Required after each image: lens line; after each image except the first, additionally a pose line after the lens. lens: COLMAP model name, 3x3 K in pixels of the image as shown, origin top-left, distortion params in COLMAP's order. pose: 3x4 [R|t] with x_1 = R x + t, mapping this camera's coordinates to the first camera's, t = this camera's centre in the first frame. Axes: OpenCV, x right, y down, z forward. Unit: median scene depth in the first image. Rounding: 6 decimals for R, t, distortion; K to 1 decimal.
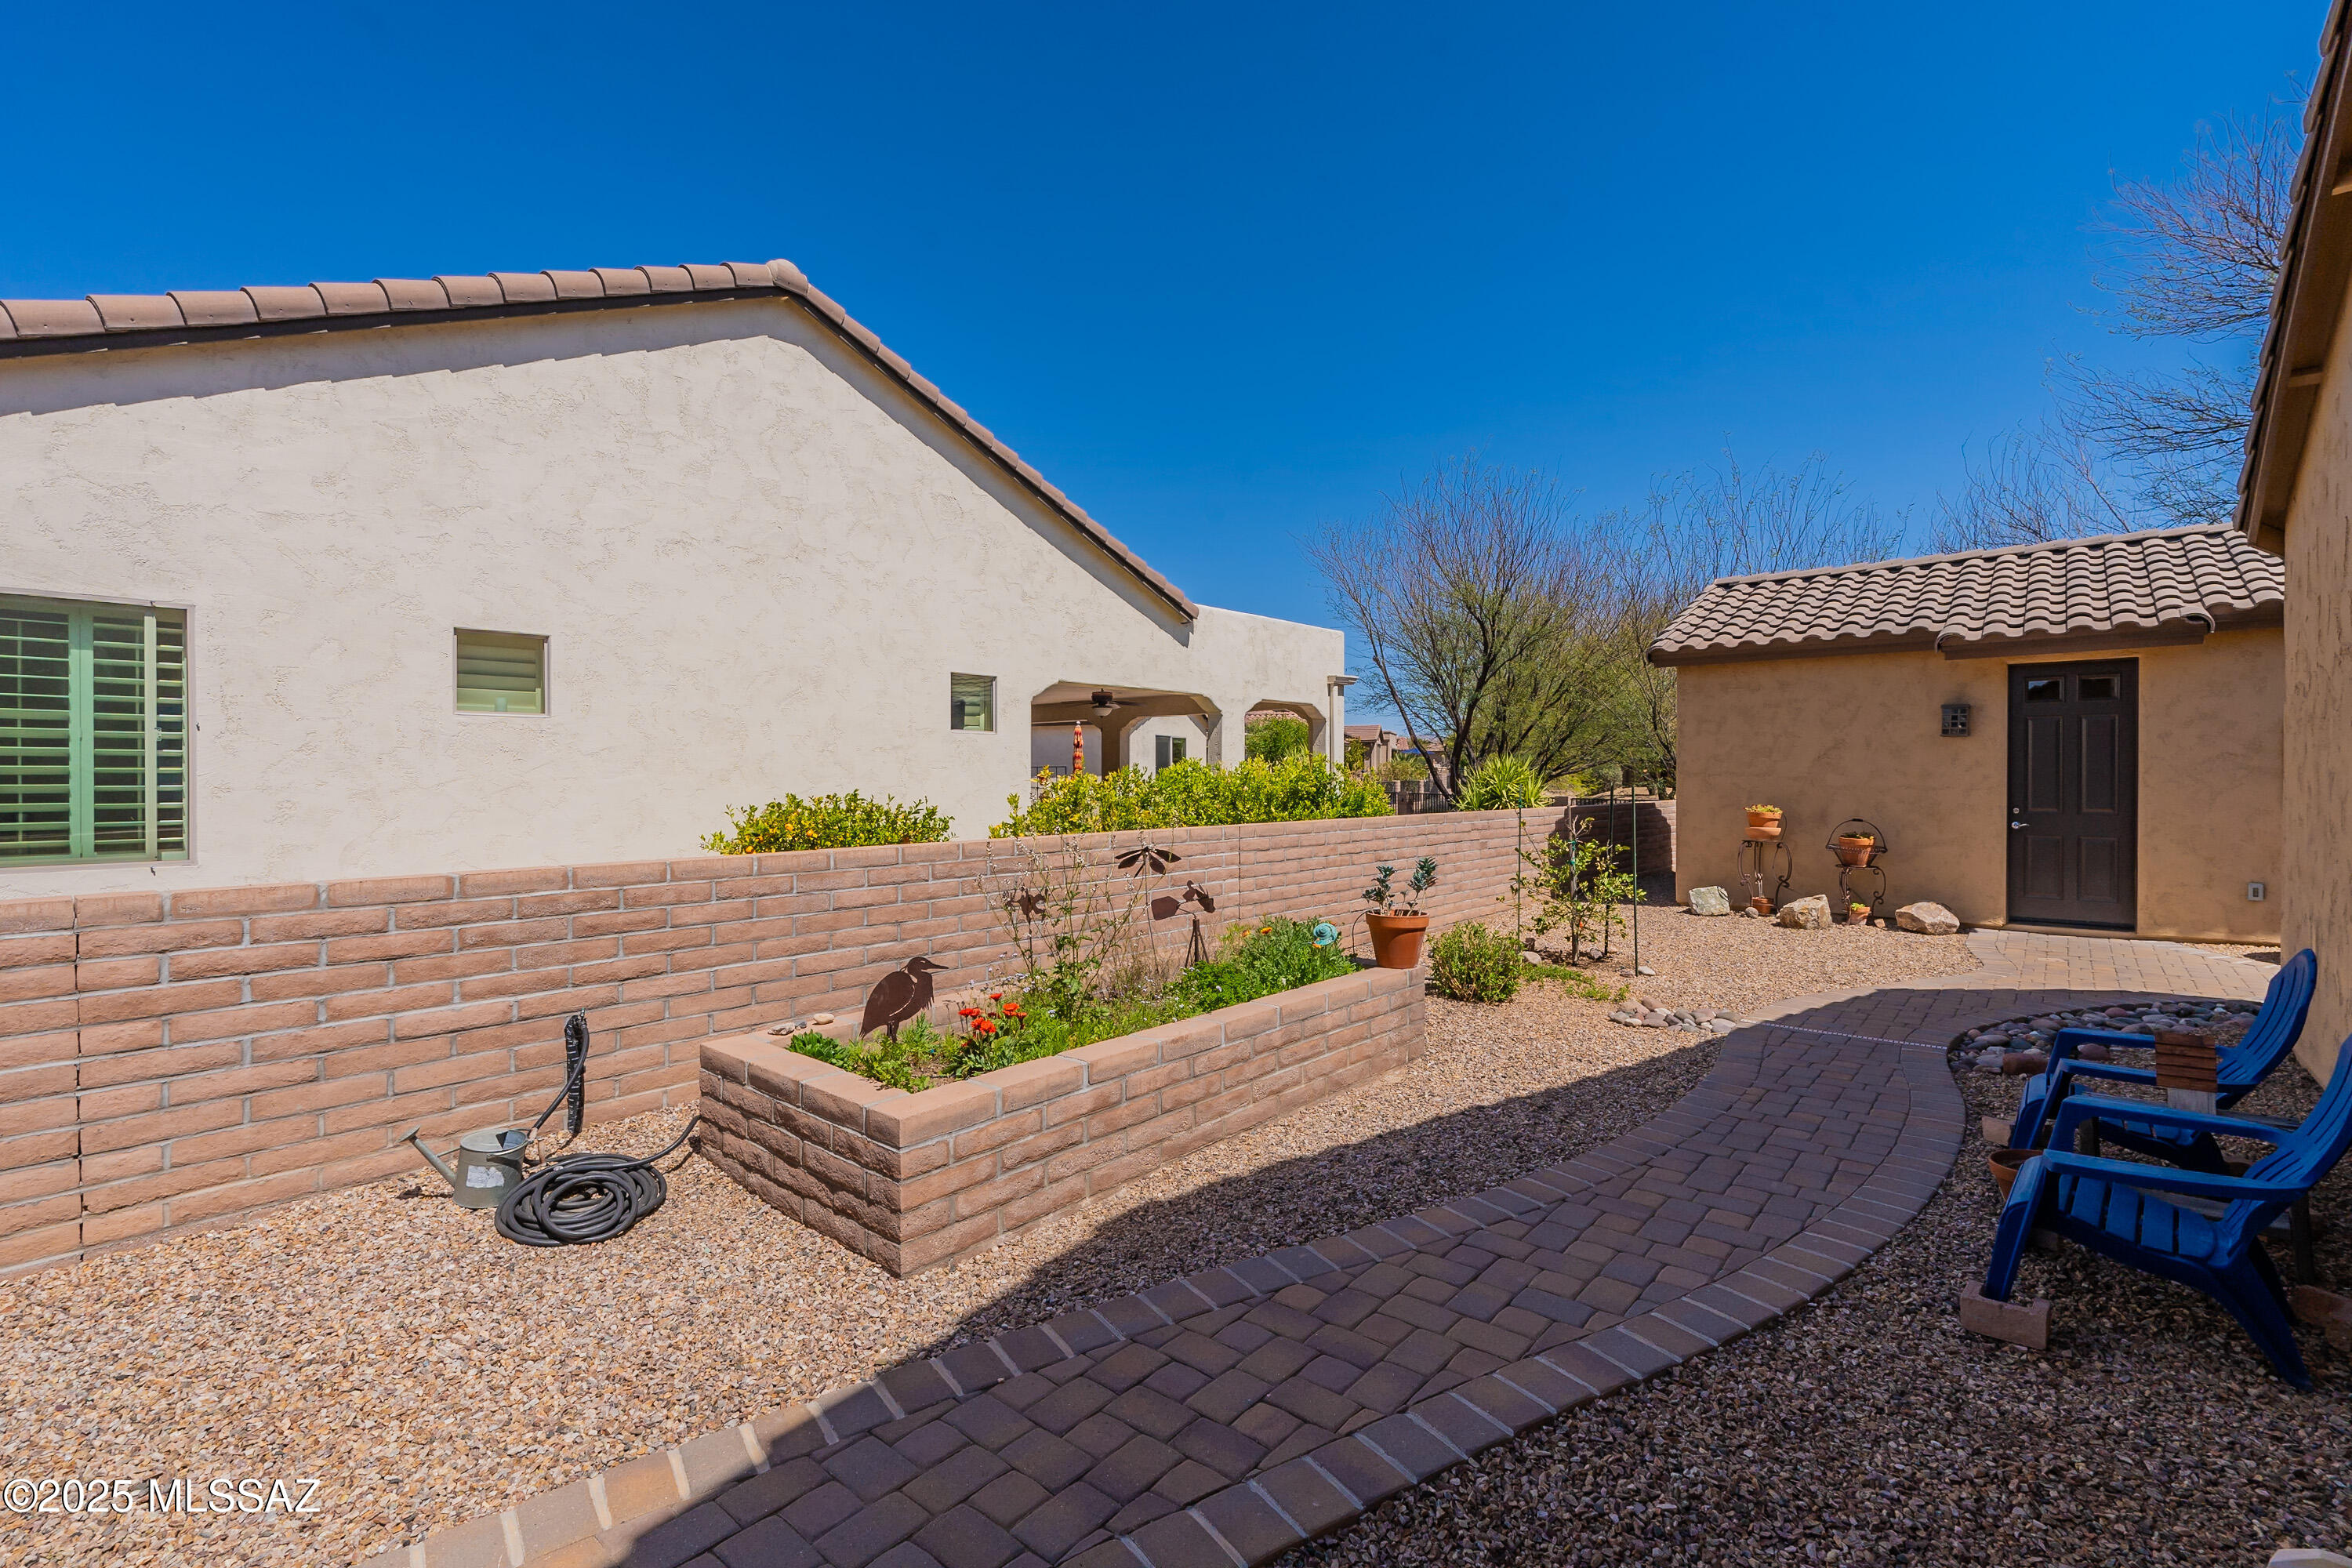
lens RADIAL K [[1034.8, 0, 1170.2], [0, 1034.8, 781.3], [0, 0, 1]] dist [-0.002458, 0.000487]
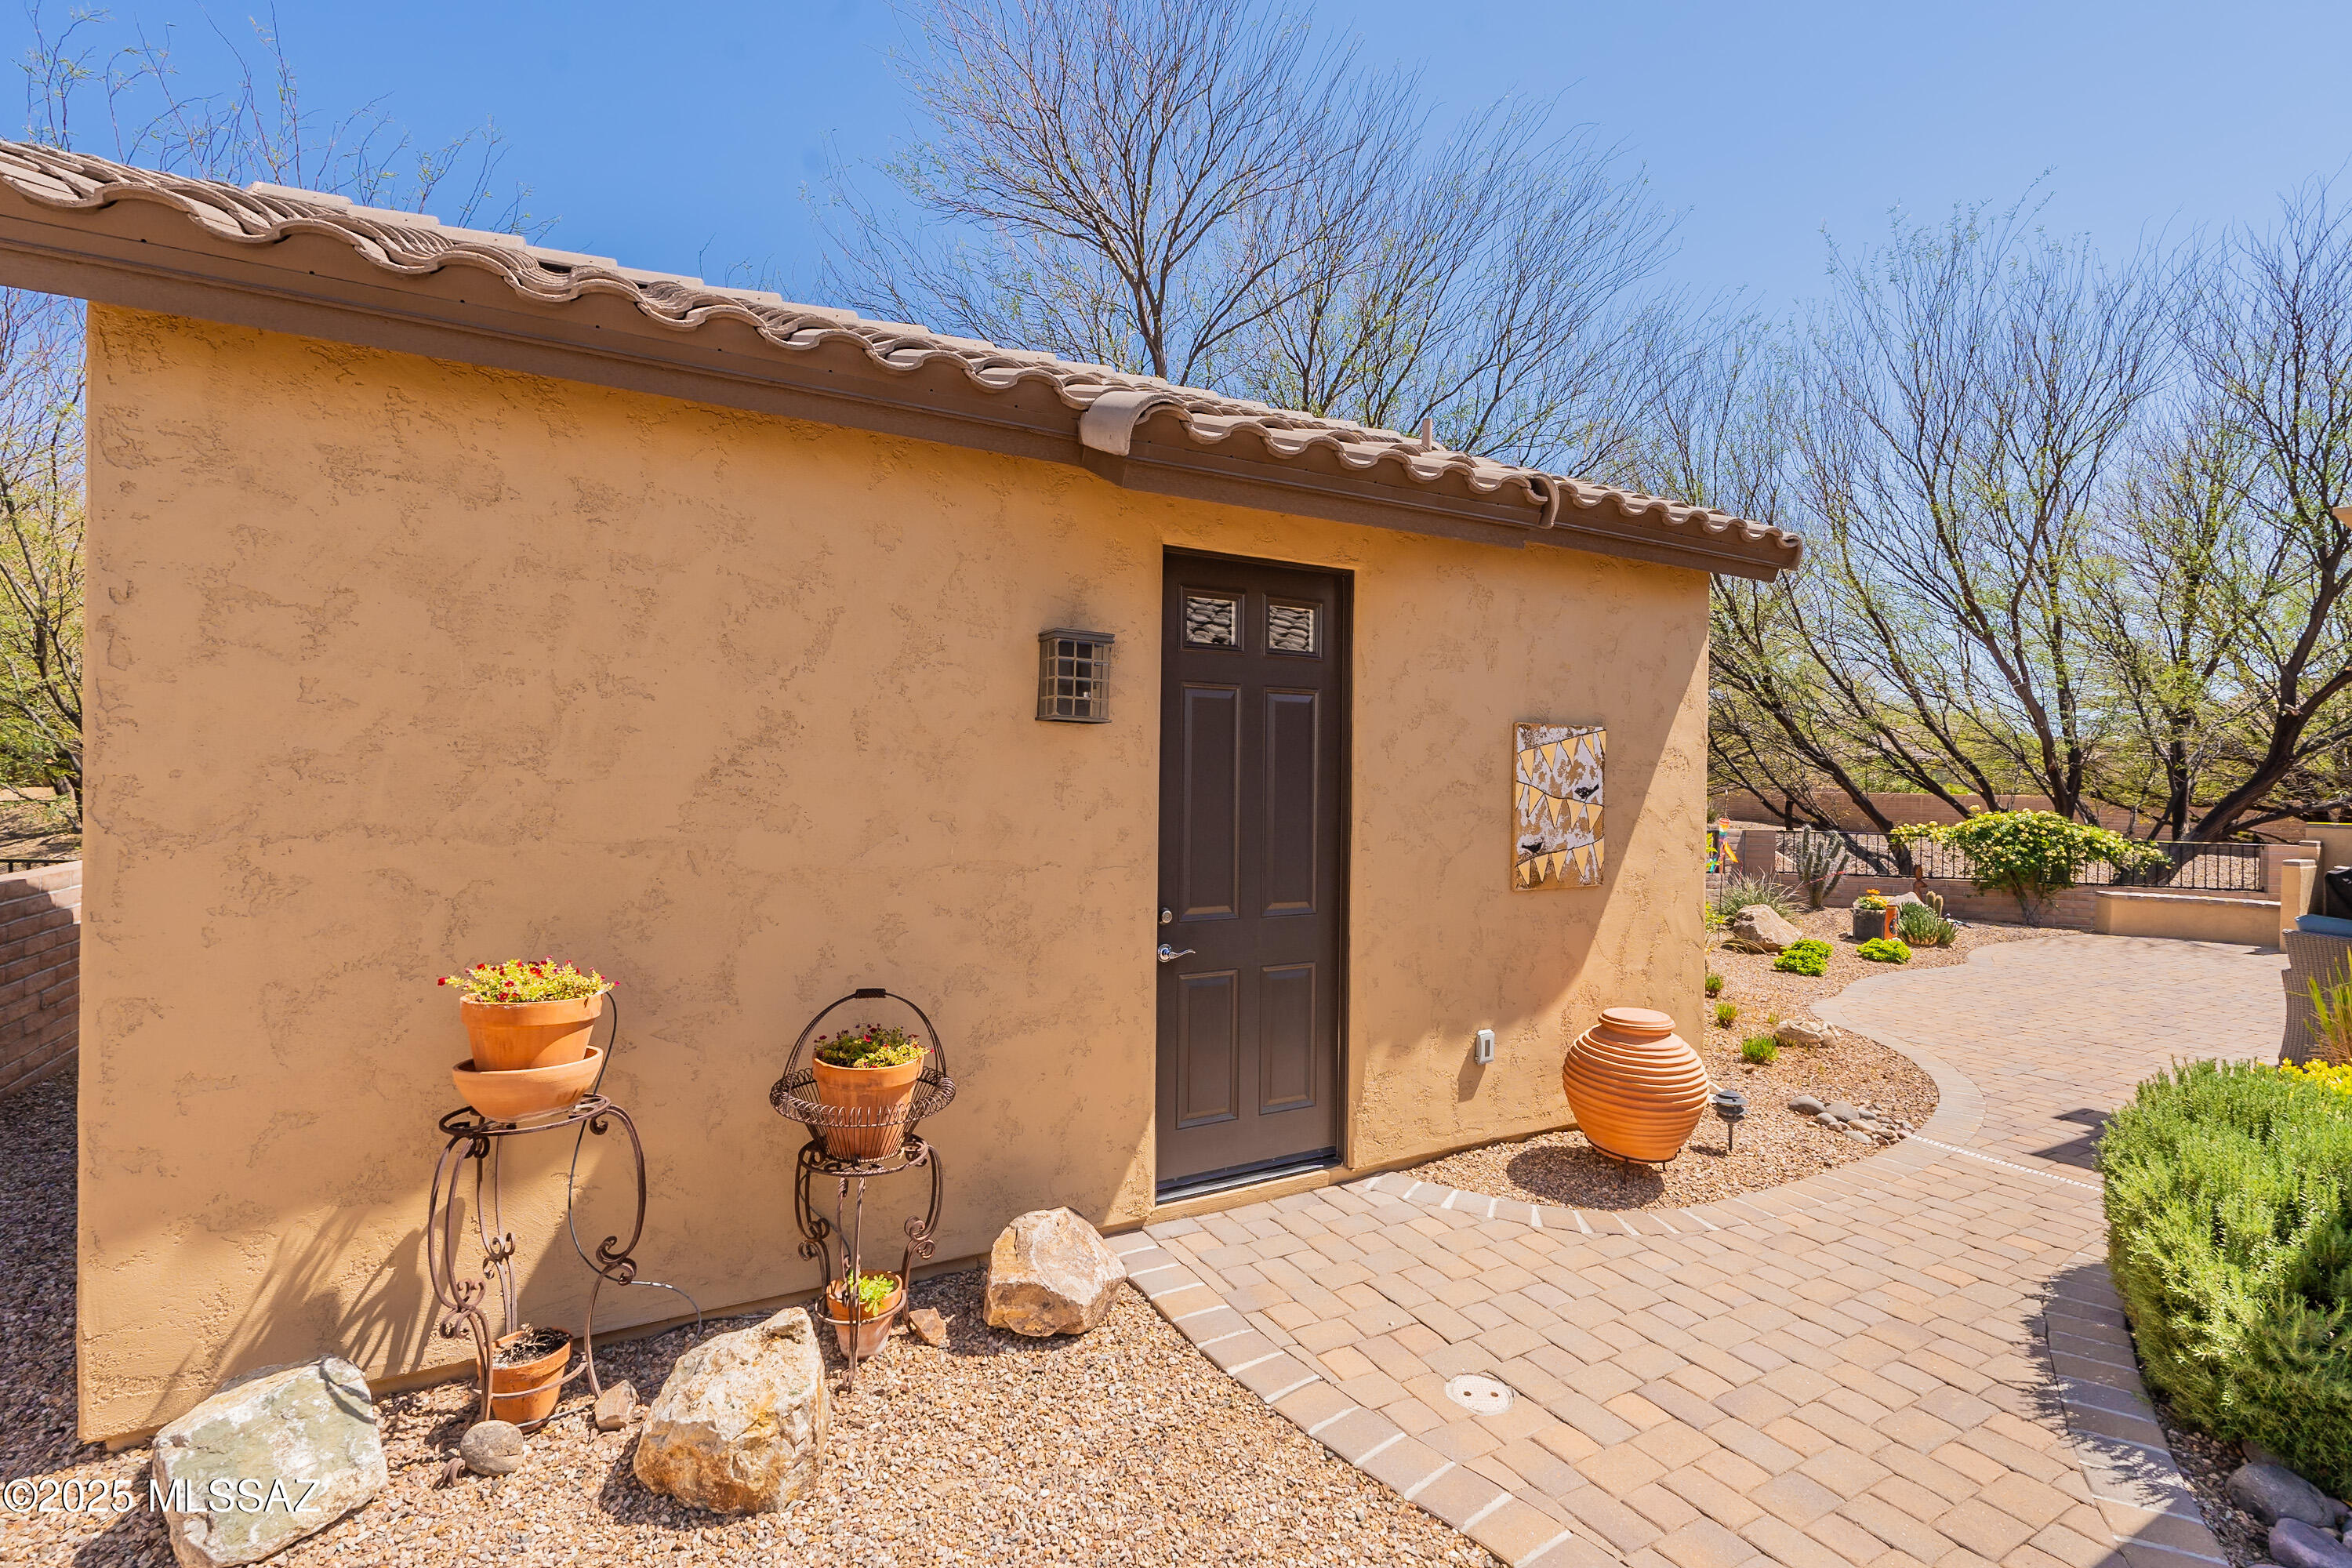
lens RADIAL K [[1034.8, 0, 1171.1], [0, 1034.8, 793.2], [0, 0, 1]] dist [-0.002458, 0.000487]
pose [[0.363994, 0.004308, 0.931391, 0.420814], [-0.000682, 0.999990, -0.004358, -0.016701], [-0.931401, 0.000951, 0.363993, 0.805451]]
